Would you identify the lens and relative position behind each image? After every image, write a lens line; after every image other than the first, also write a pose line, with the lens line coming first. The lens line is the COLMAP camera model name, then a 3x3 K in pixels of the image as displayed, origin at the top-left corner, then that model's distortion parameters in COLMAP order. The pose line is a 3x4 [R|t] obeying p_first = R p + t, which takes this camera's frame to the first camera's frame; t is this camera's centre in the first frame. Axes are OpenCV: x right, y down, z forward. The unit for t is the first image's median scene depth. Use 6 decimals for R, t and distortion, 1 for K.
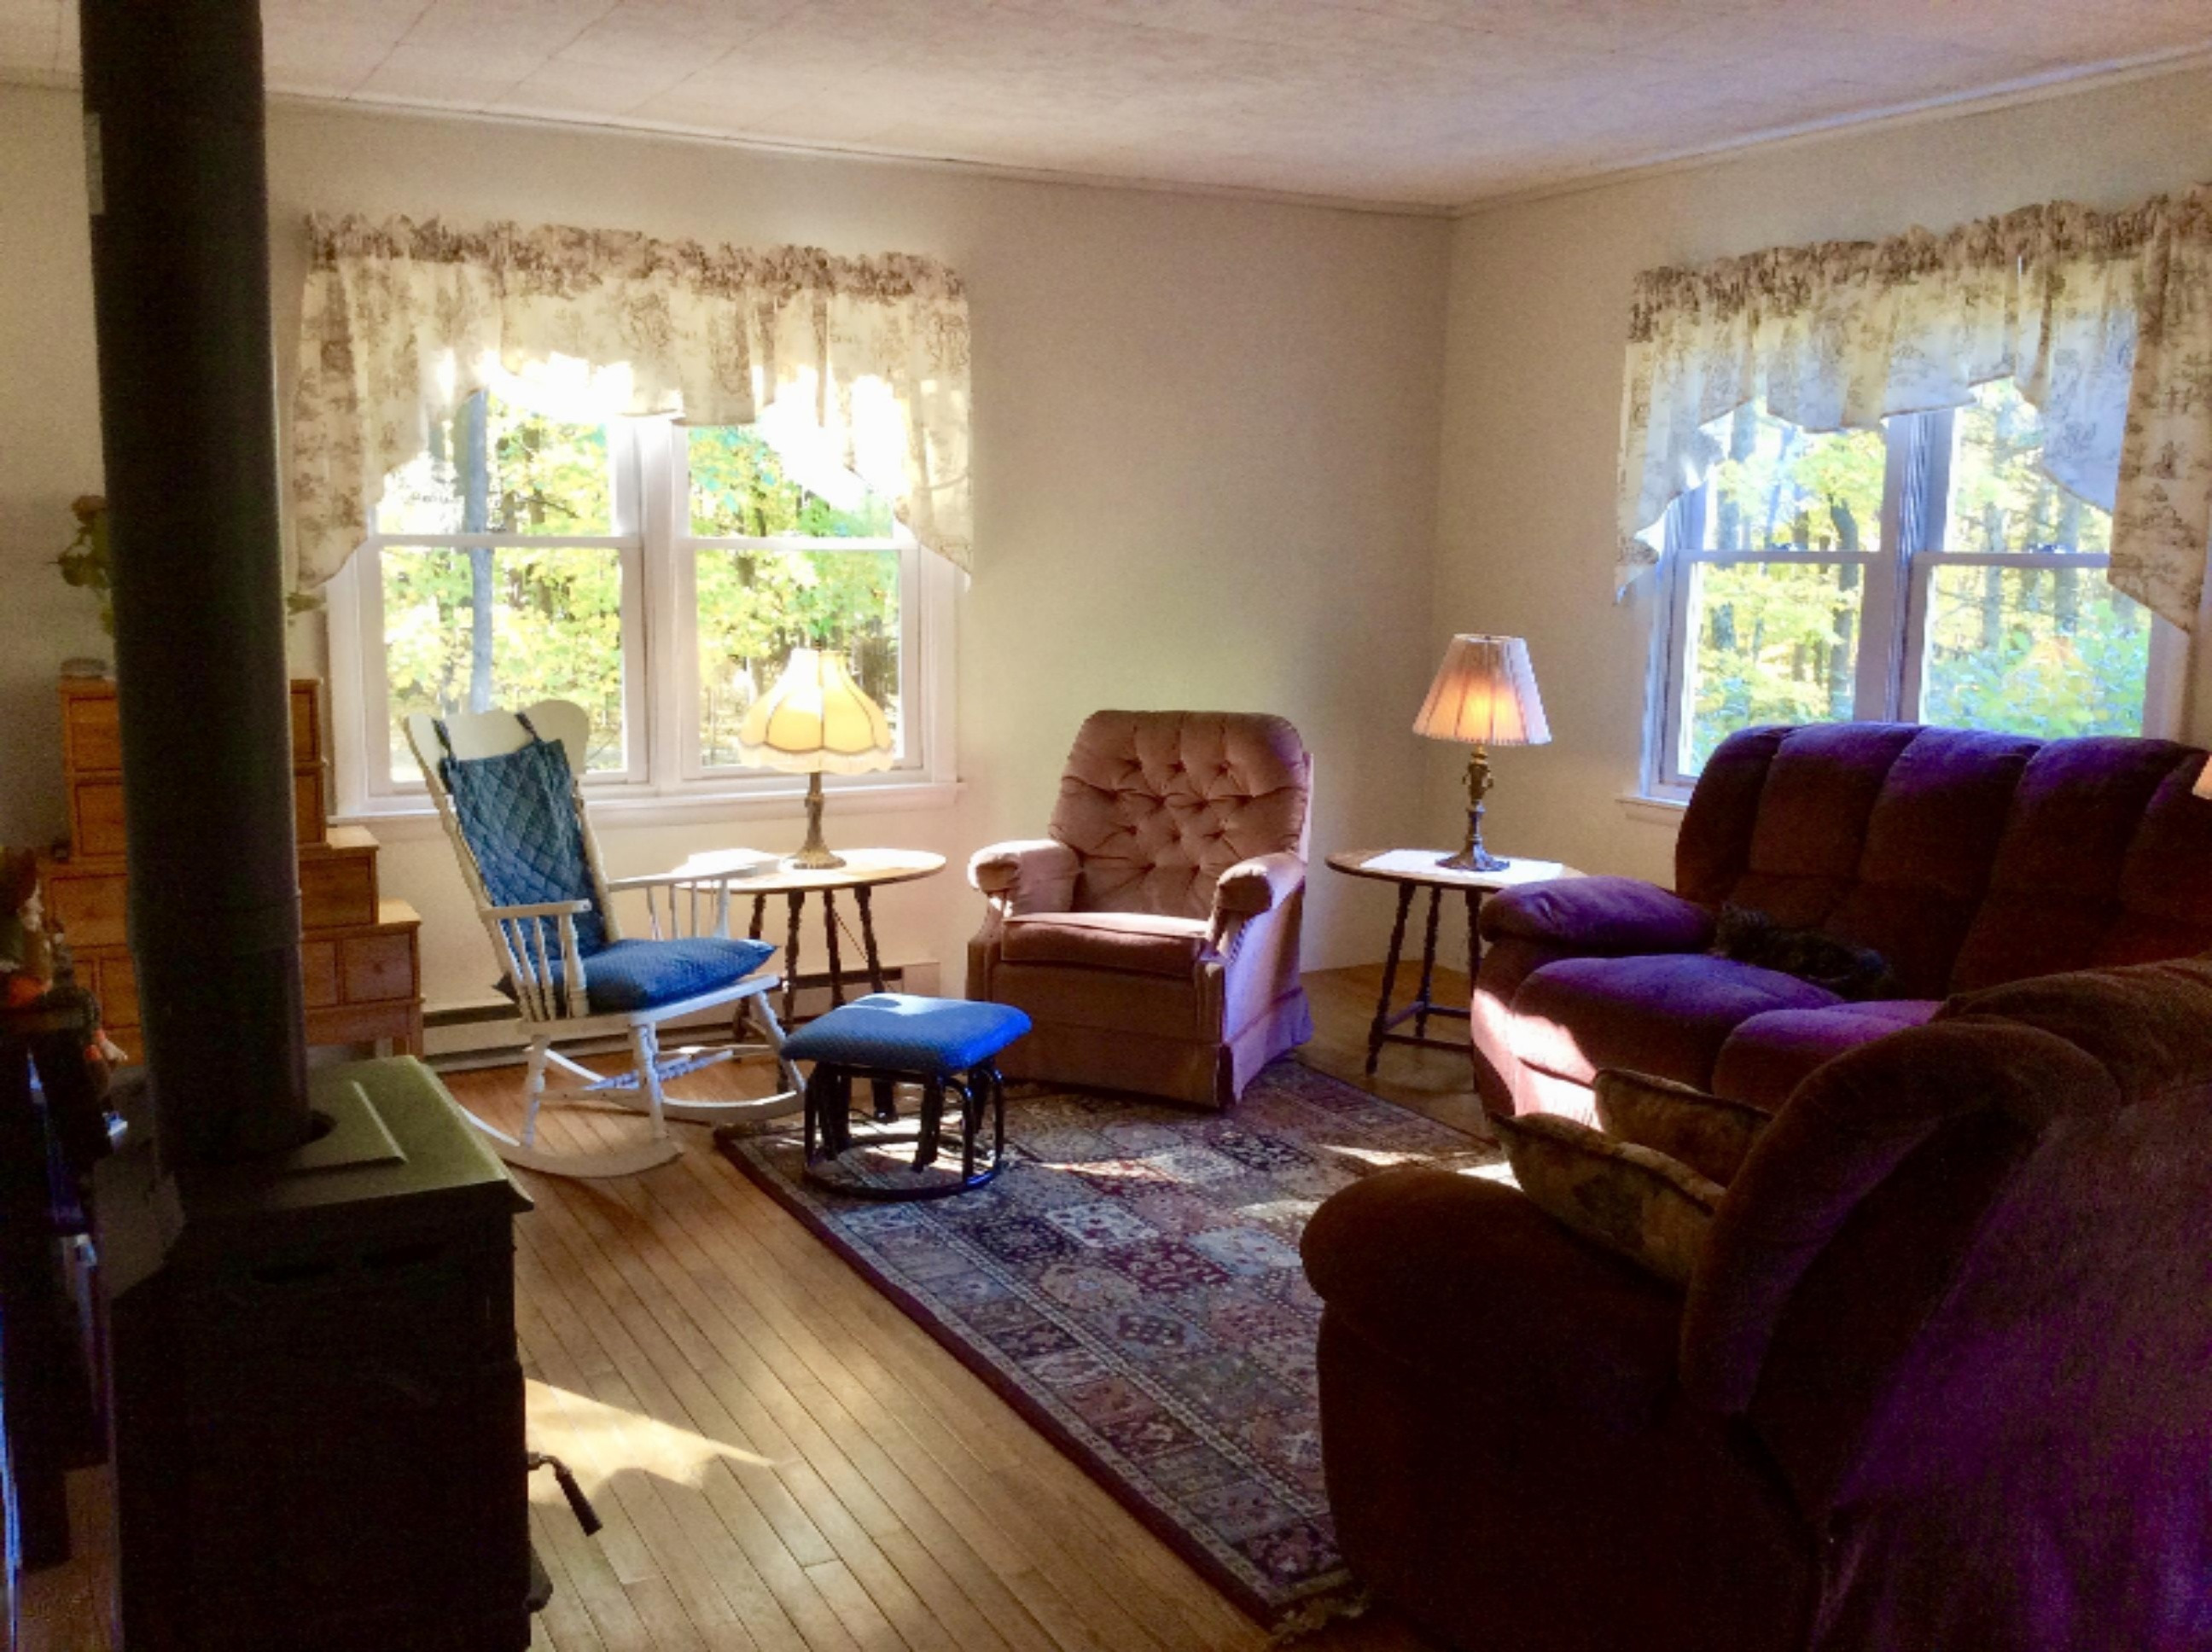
lens RADIAL K [[2045.4, 0, 1138.9], [0, 2045.4, 832.4], [0, 0, 1]] dist [0.121505, -0.184845]
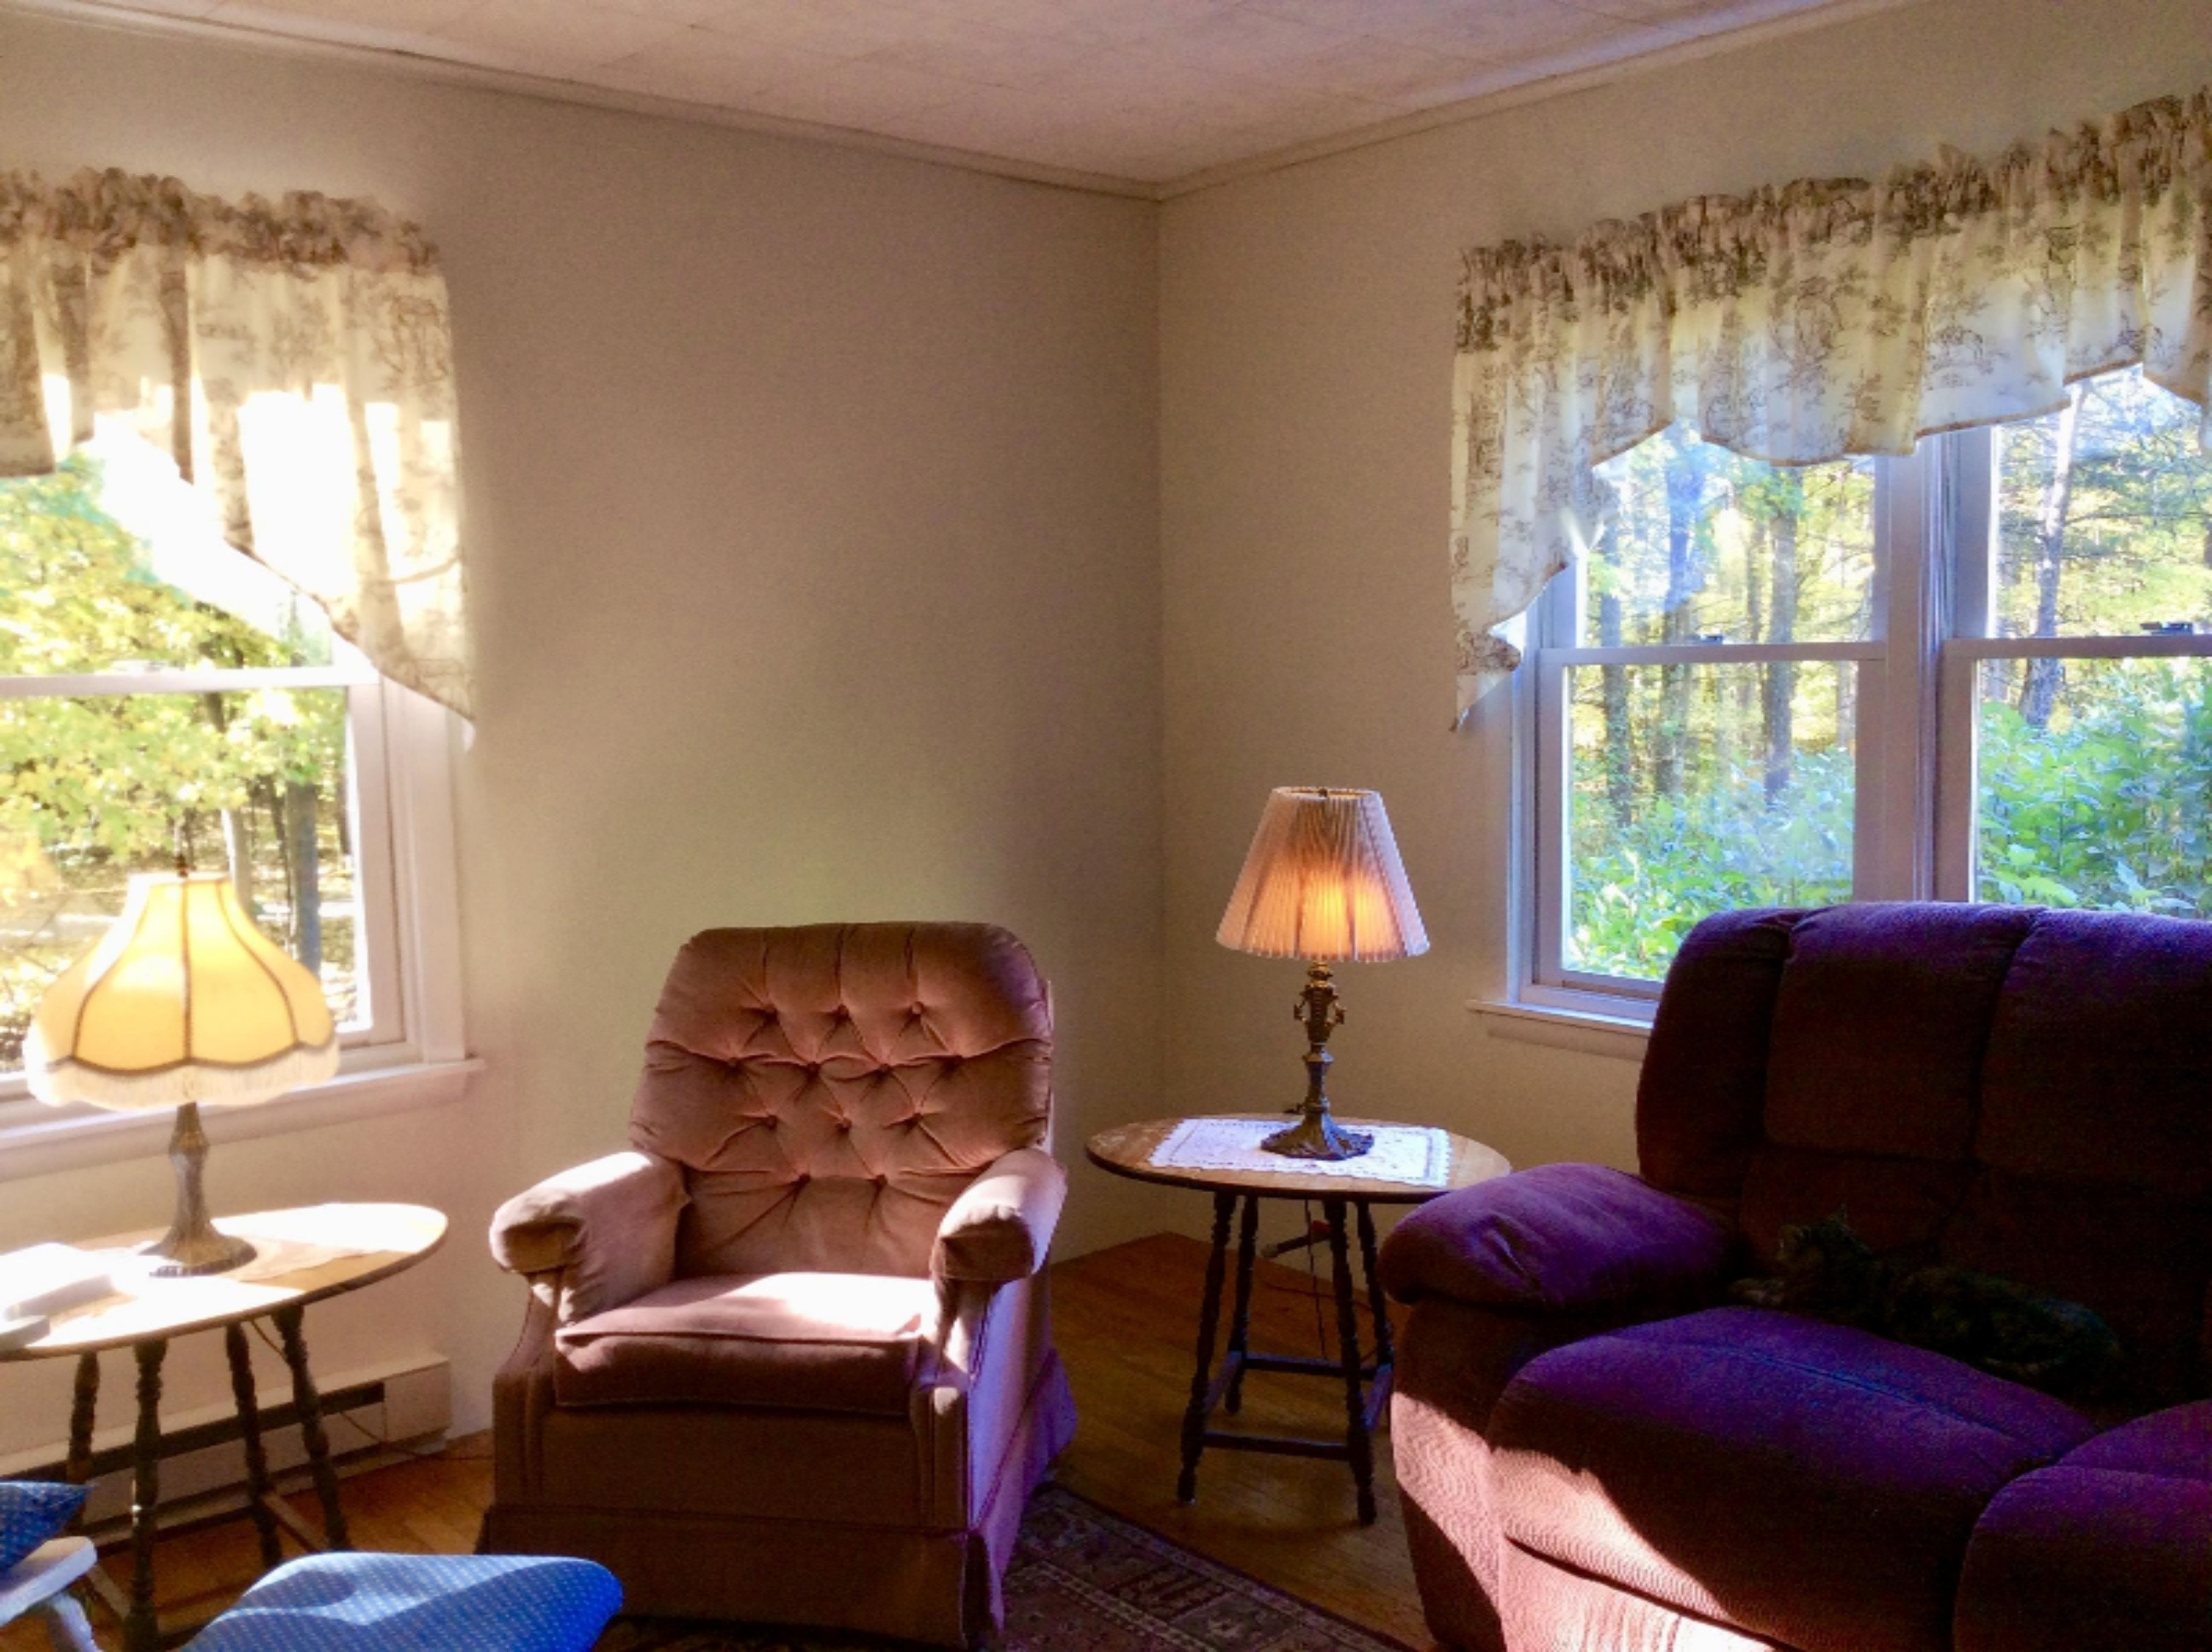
lens RADIAL K [[2045.4, 0, 1138.9], [0, 2045.4, 832.4], [0, 0, 1]] dist [0.121505, -0.184845]
pose [[0.975521, -0.051447, 0.213804, -0.023986], [0.063034, 0.996869, -0.047730, -0.054995], [-0.210680, 0.060039, 0.975710, 0.386748]]
